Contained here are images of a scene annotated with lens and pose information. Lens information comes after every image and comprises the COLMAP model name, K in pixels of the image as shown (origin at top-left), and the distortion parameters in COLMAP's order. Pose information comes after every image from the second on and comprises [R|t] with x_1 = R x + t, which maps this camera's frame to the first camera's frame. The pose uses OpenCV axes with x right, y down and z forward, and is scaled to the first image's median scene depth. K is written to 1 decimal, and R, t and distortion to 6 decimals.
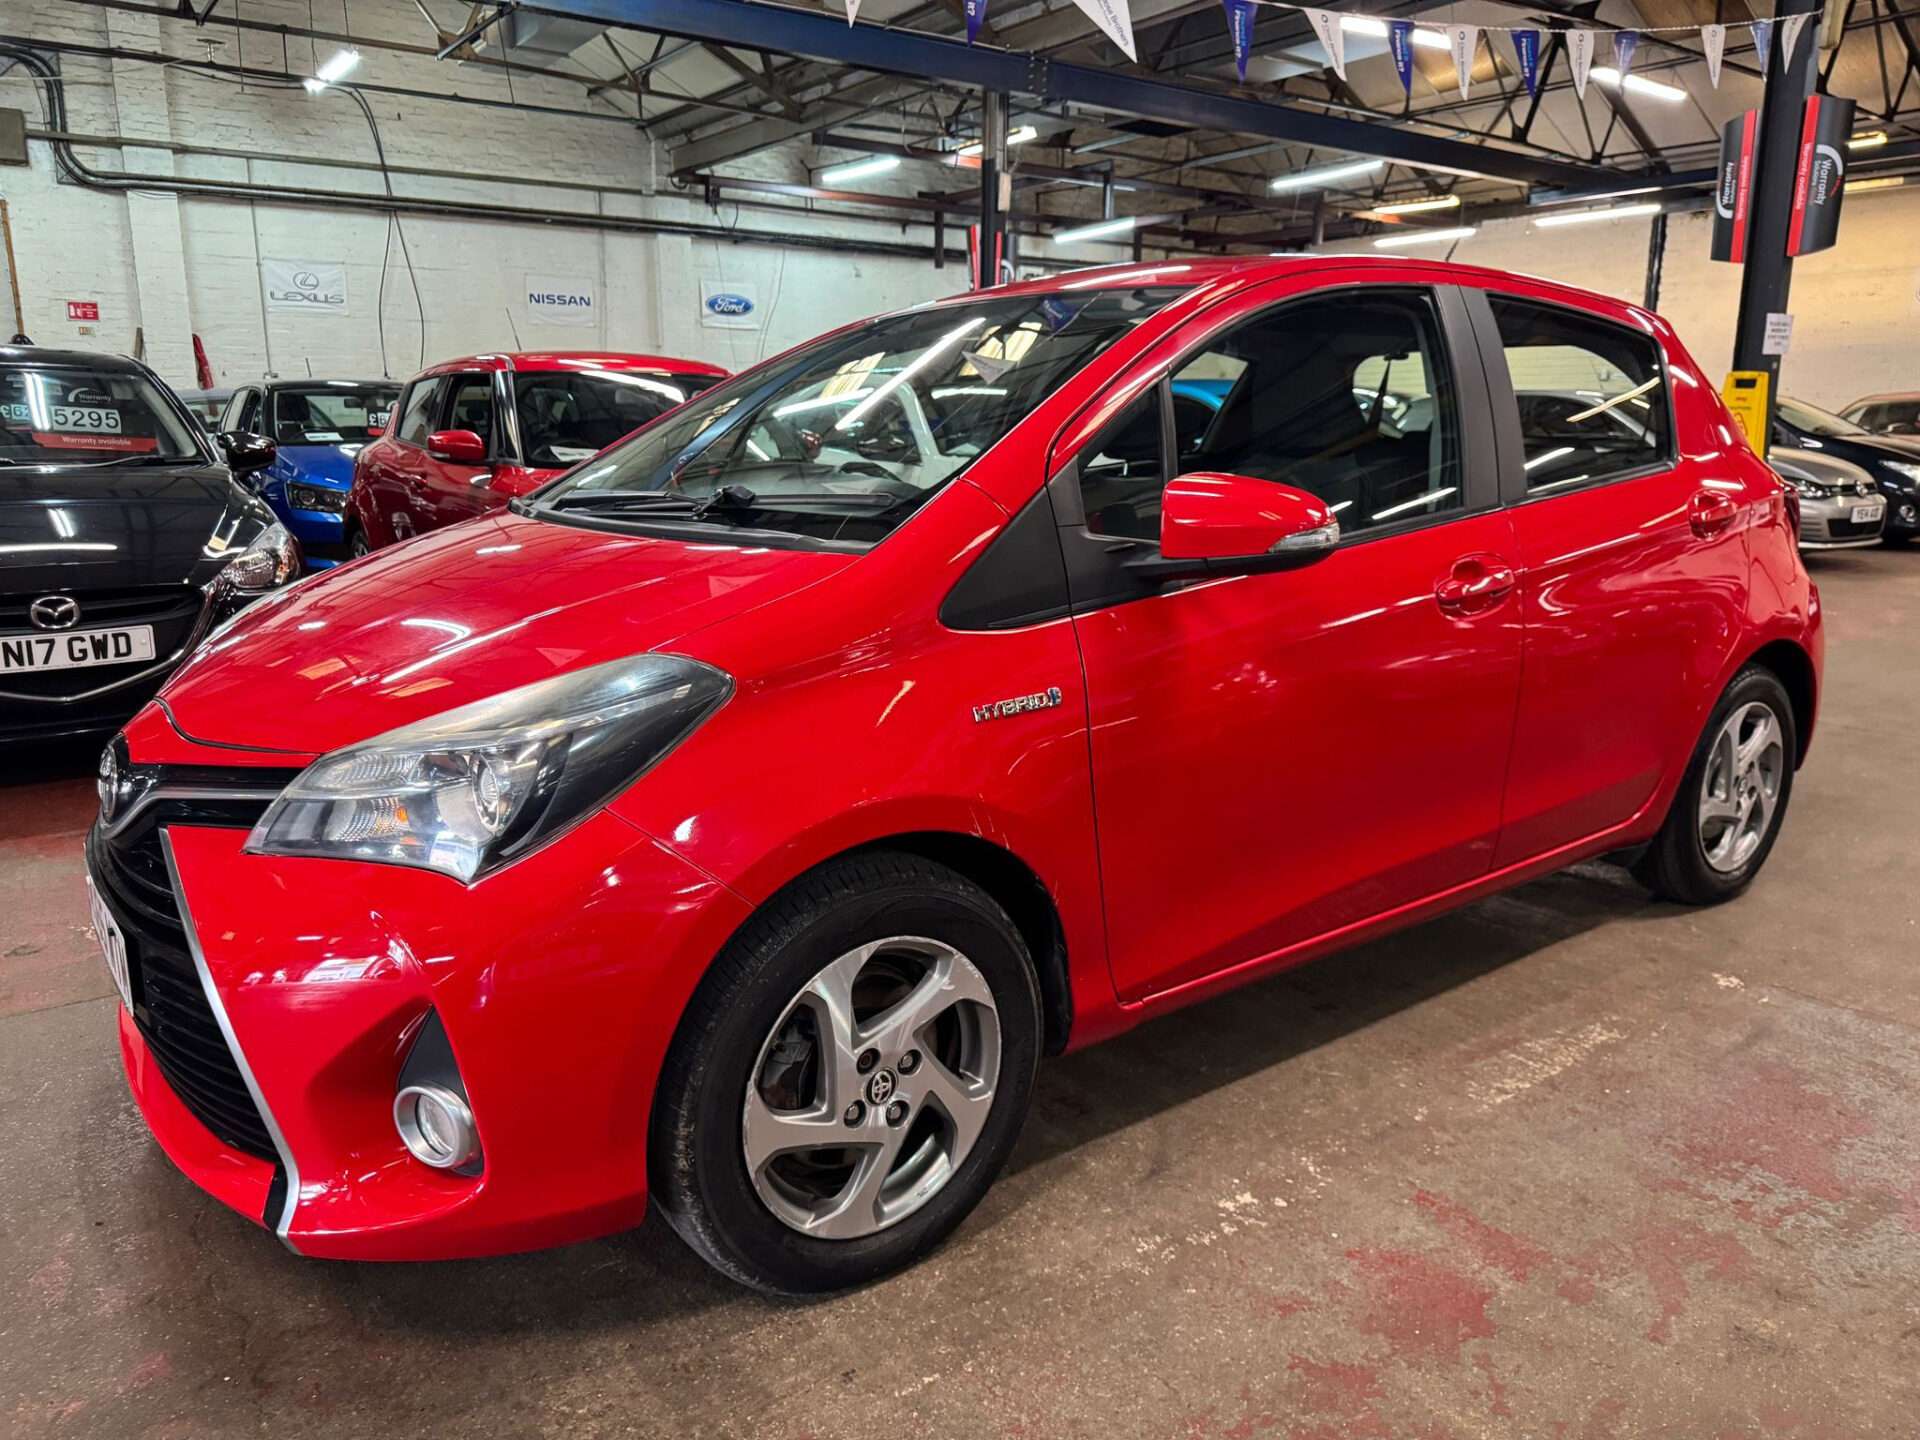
lens RADIAL K [[1340.5, 0, 957.3], [0, 1340.5, 719.0], [0, 0, 1]] dist [-0.008579, -0.000245]
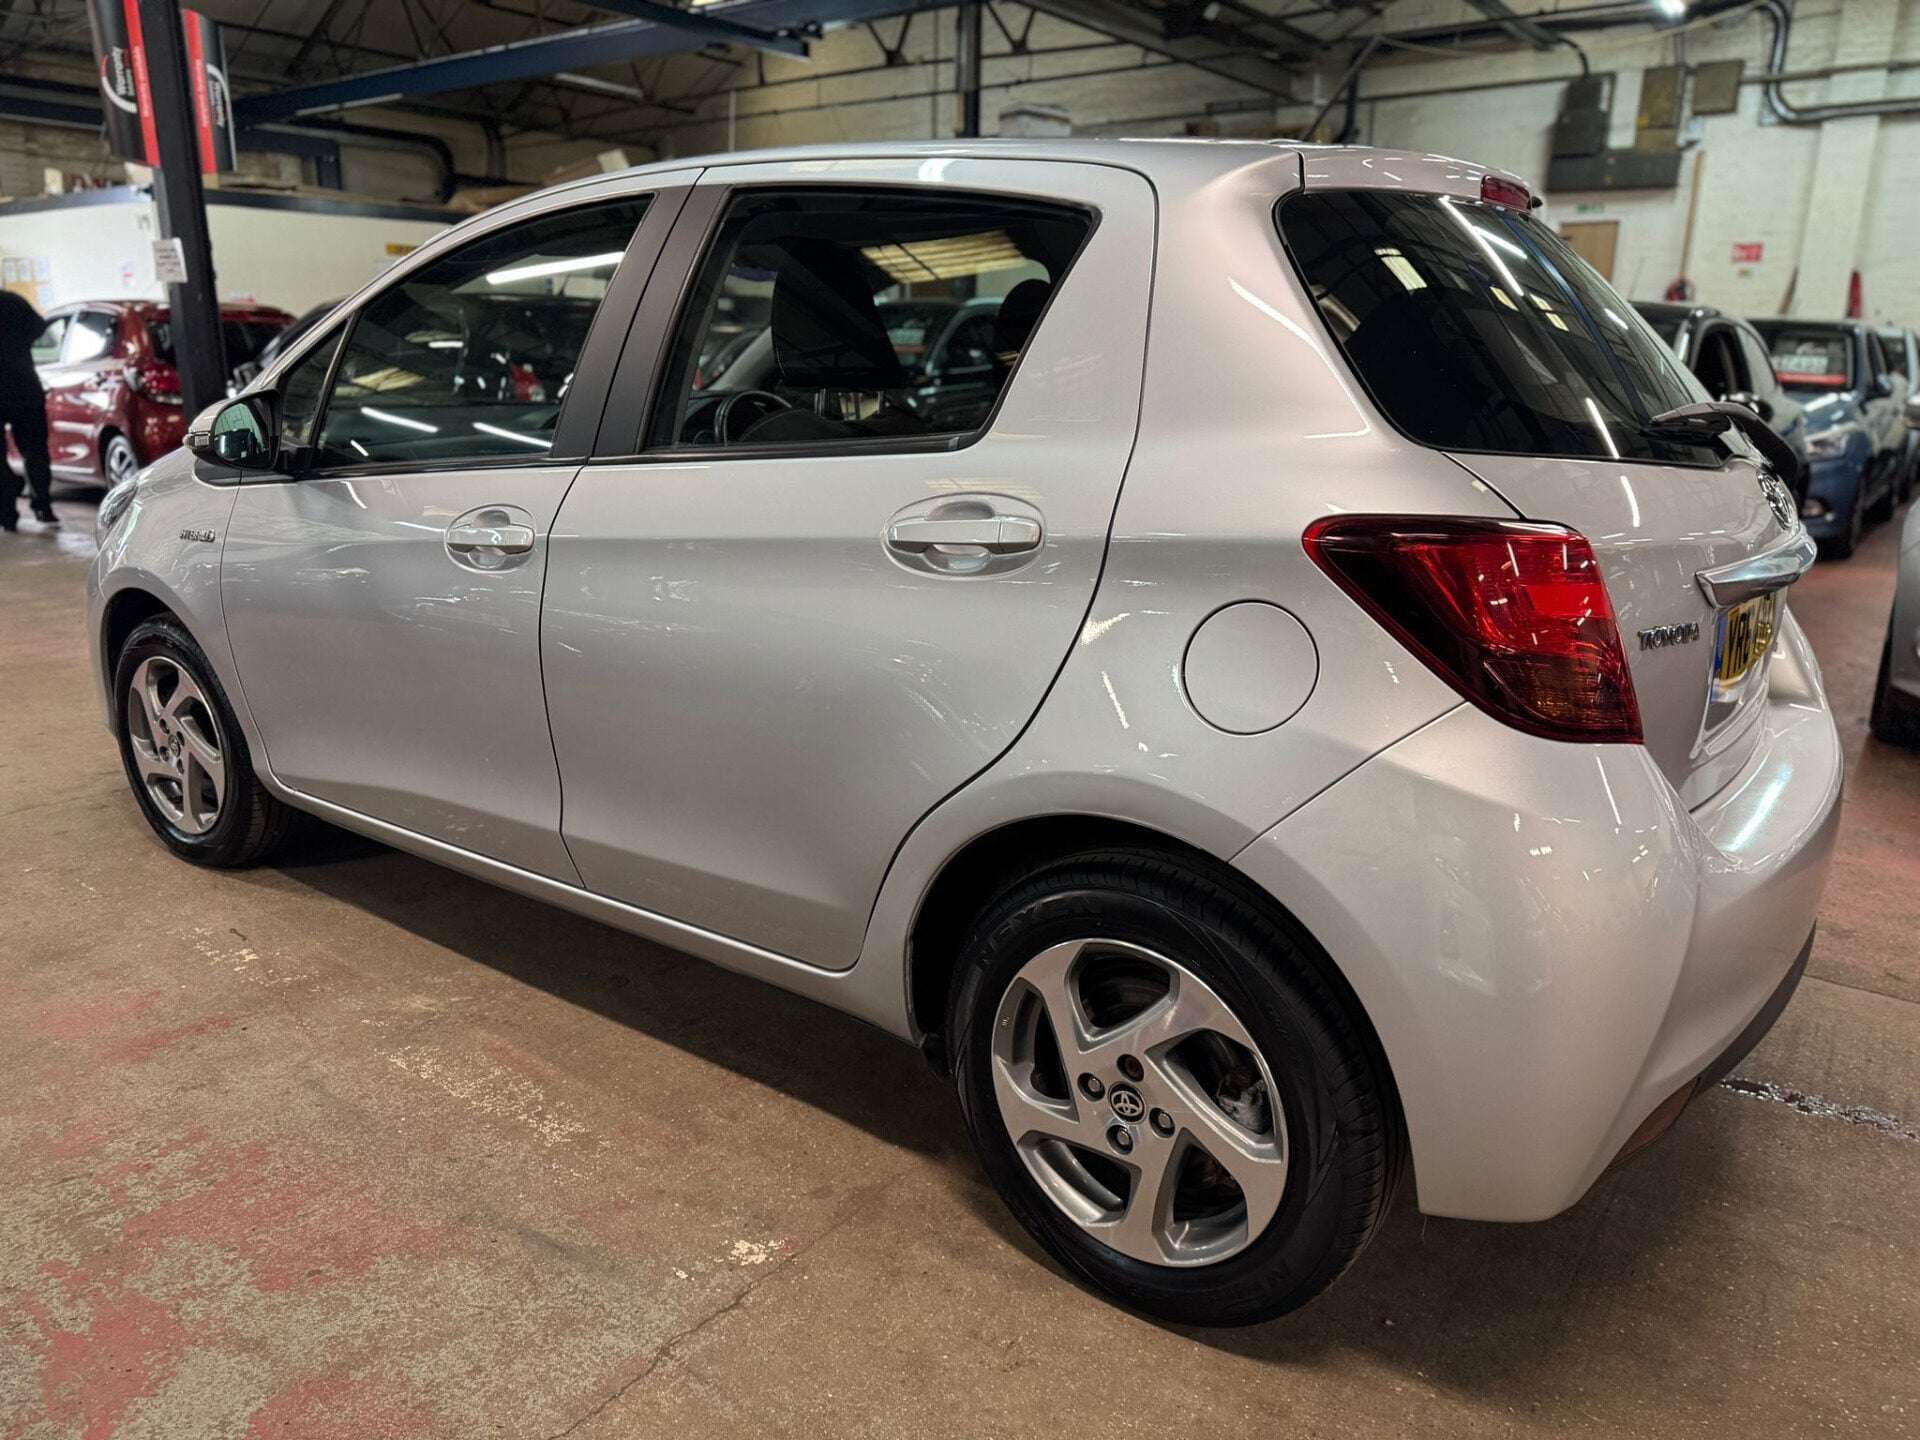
lens RADIAL K [[1374.6, 0, 962.6], [0, 1374.6, 693.5], [0, 0, 1]] dist [-0.000954, 0.000542]
pose [[0.294286, 0.231216, -0.927327, 0.213172], [-0.216386, 0.961217, 0.170996, -0.035419], [0.930899, 0.150339, 0.332904, 0.155056]]
